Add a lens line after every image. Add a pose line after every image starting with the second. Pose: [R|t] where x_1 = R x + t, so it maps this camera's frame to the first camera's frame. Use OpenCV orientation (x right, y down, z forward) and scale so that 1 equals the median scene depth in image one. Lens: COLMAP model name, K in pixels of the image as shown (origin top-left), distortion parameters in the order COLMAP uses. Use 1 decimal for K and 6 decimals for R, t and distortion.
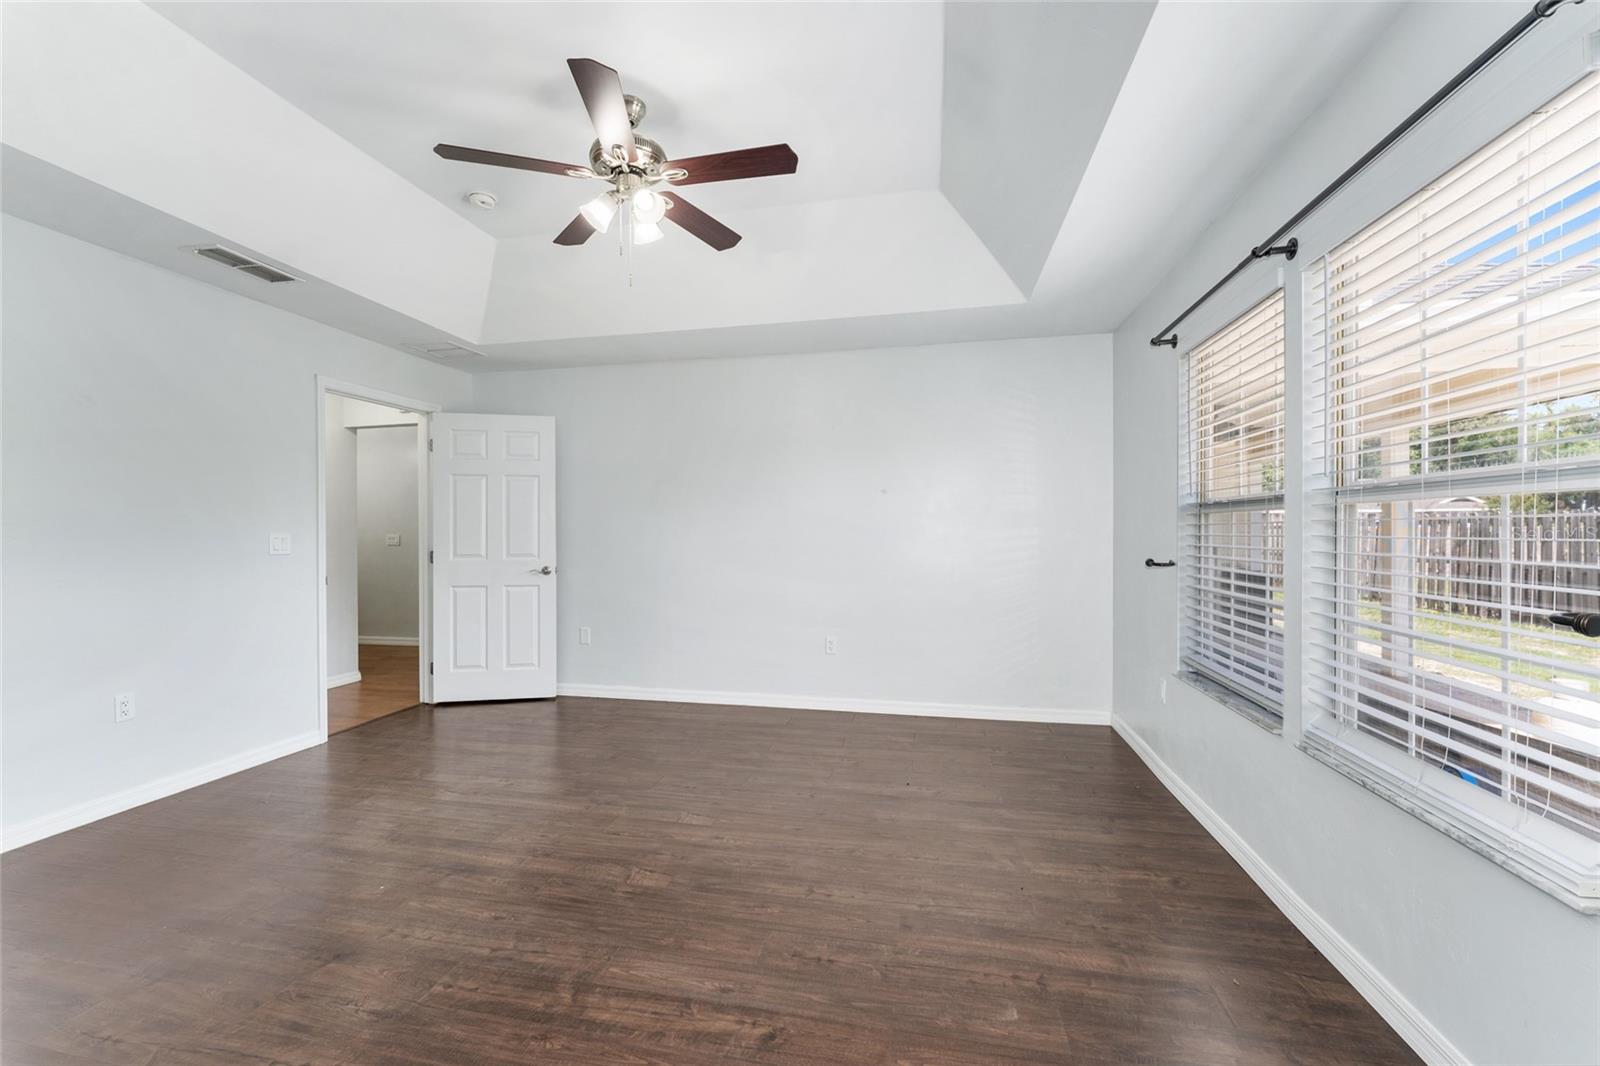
lens RADIAL K [[642.9, 0, 792.2], [0, 642.9, 531.6], [0, 0, 1]] dist [-0.002006, 0.000535]
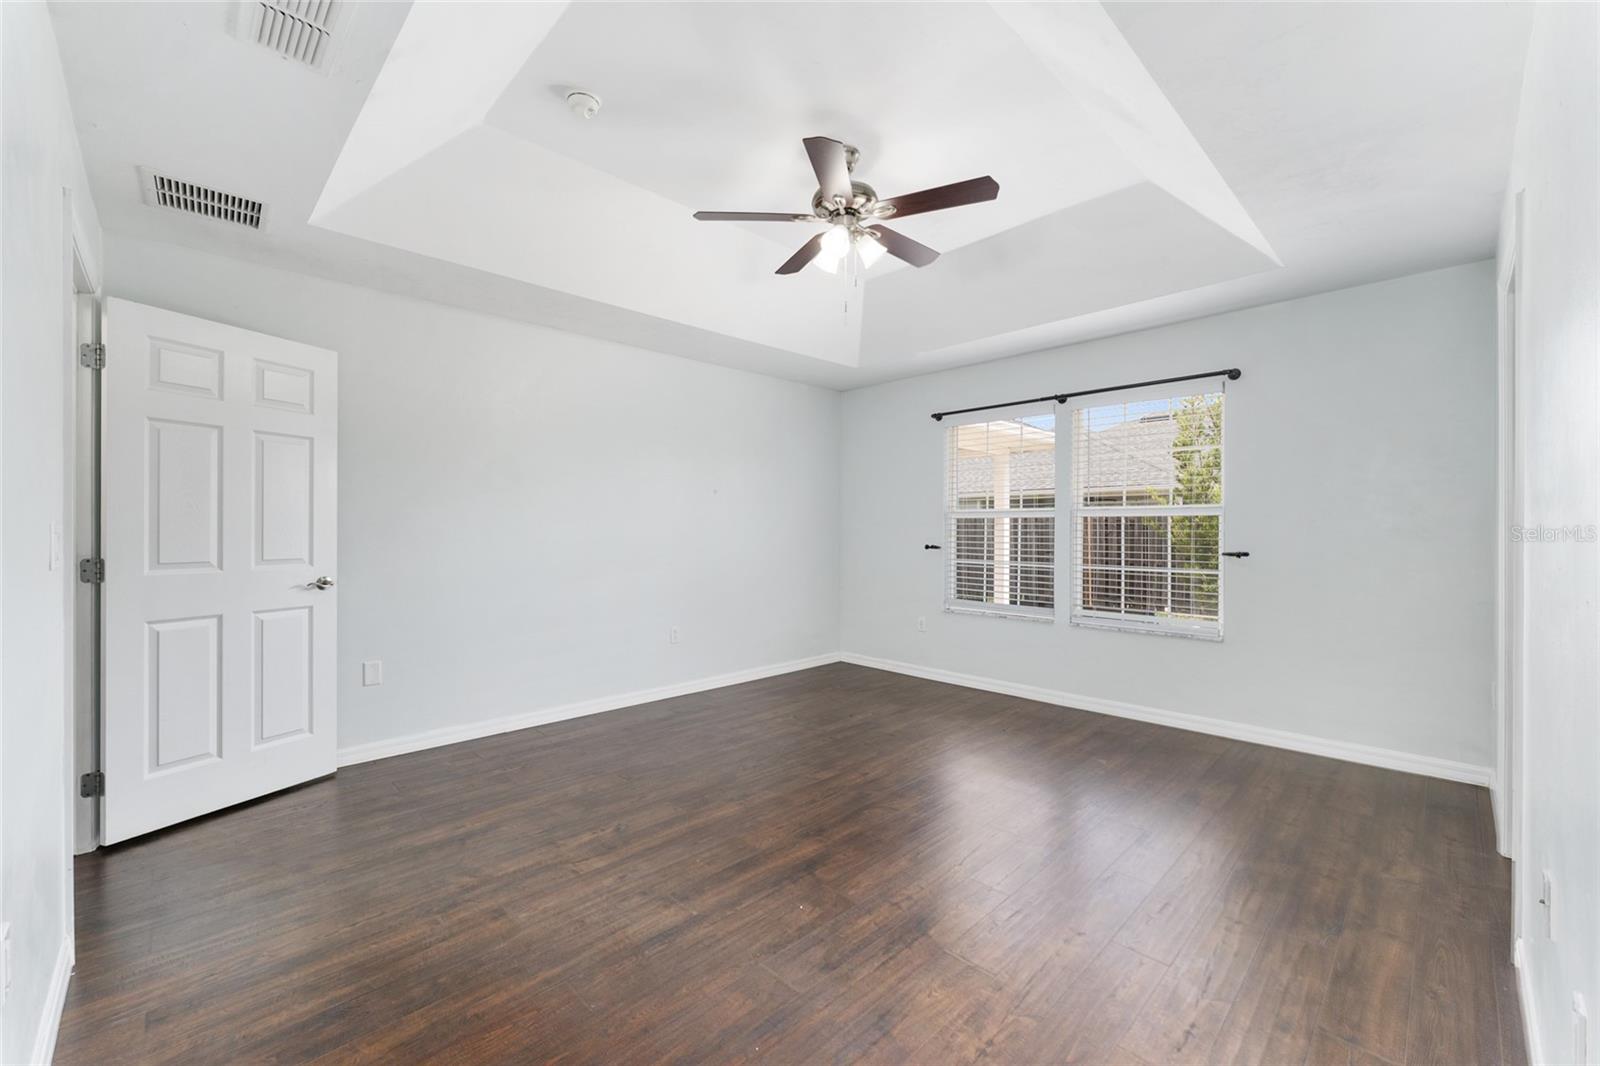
lens RADIAL K [[642.9, 0, 796.4], [0, 642.9, 527.7], [0, 0, 1]] dist [-0.002006, 0.000535]
pose [[0.557123, 0.007278, 0.830398, -1.031900], [-0.001551, 0.999969, -0.007724, 0.012562], [-0.830428, 0.003015, 0.557117, 0.359070]]
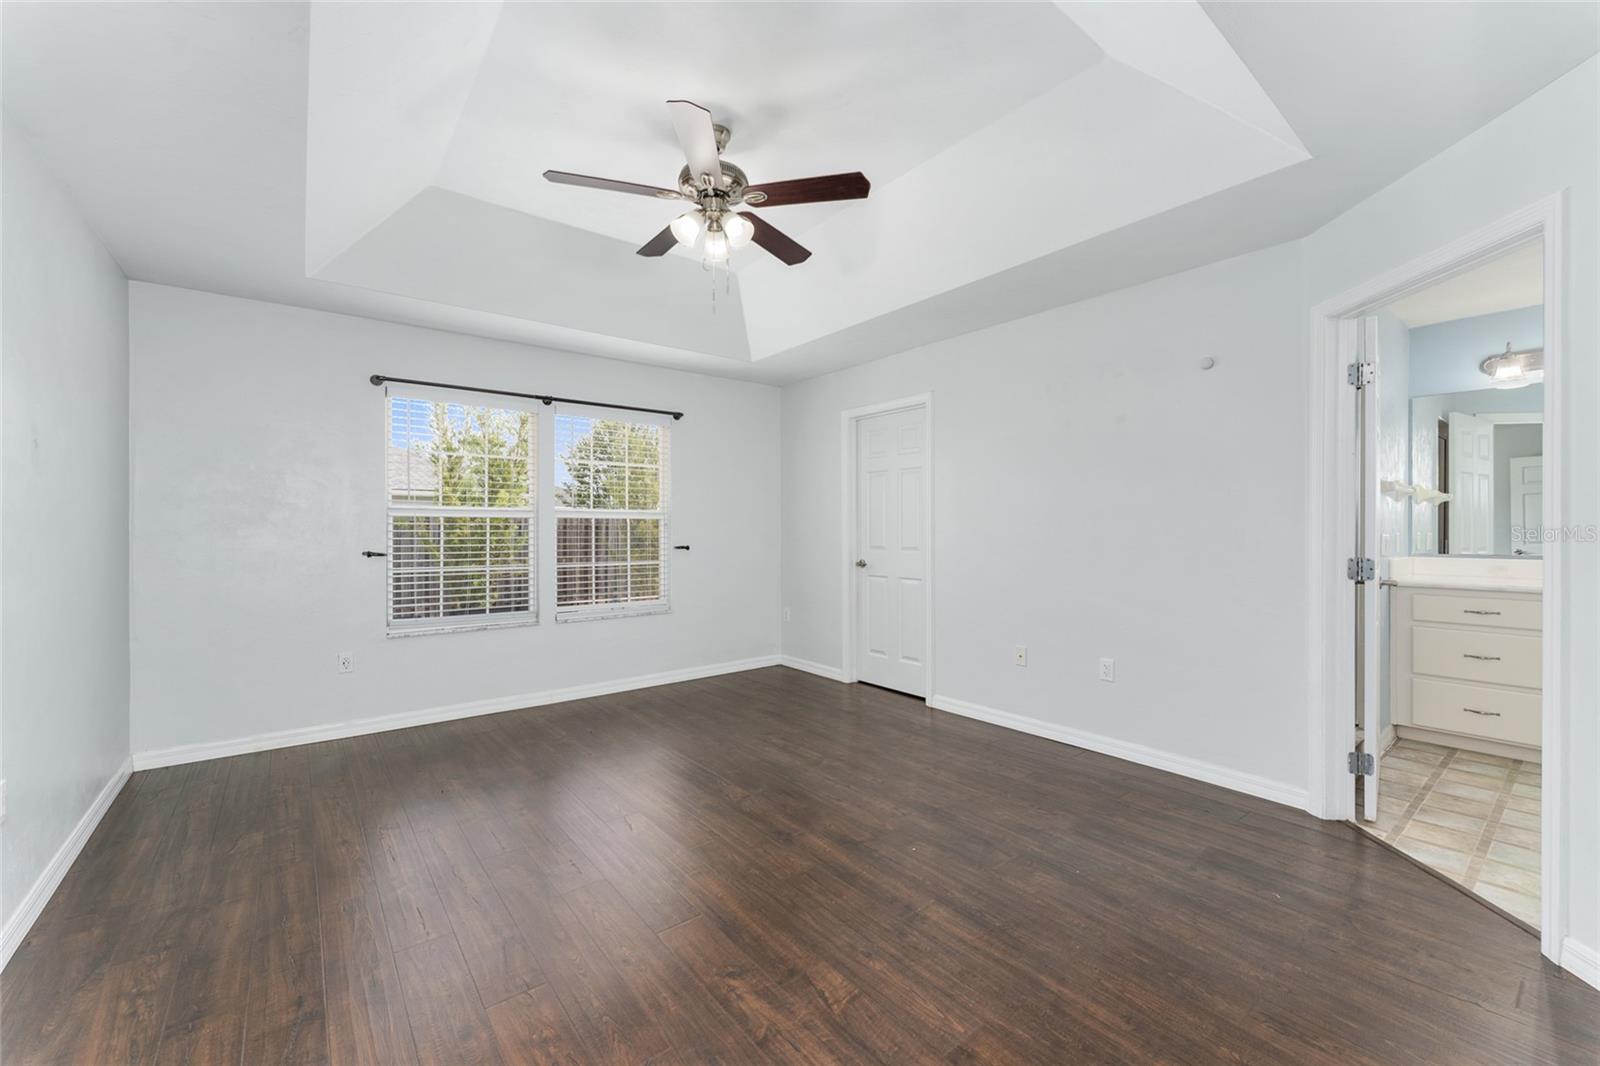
lens RADIAL K [[642.9, 0, 795.9], [0, 642.9, 536.7], [0, 0, 1]] dist [-0.002006, 0.000535]
pose [[-0.765517, -0.003717, 0.643405, -0.867781], [0.005961, 0.999899, 0.012869, 0.004024], [-0.643388, 0.013687, -0.765418, 1.434982]]
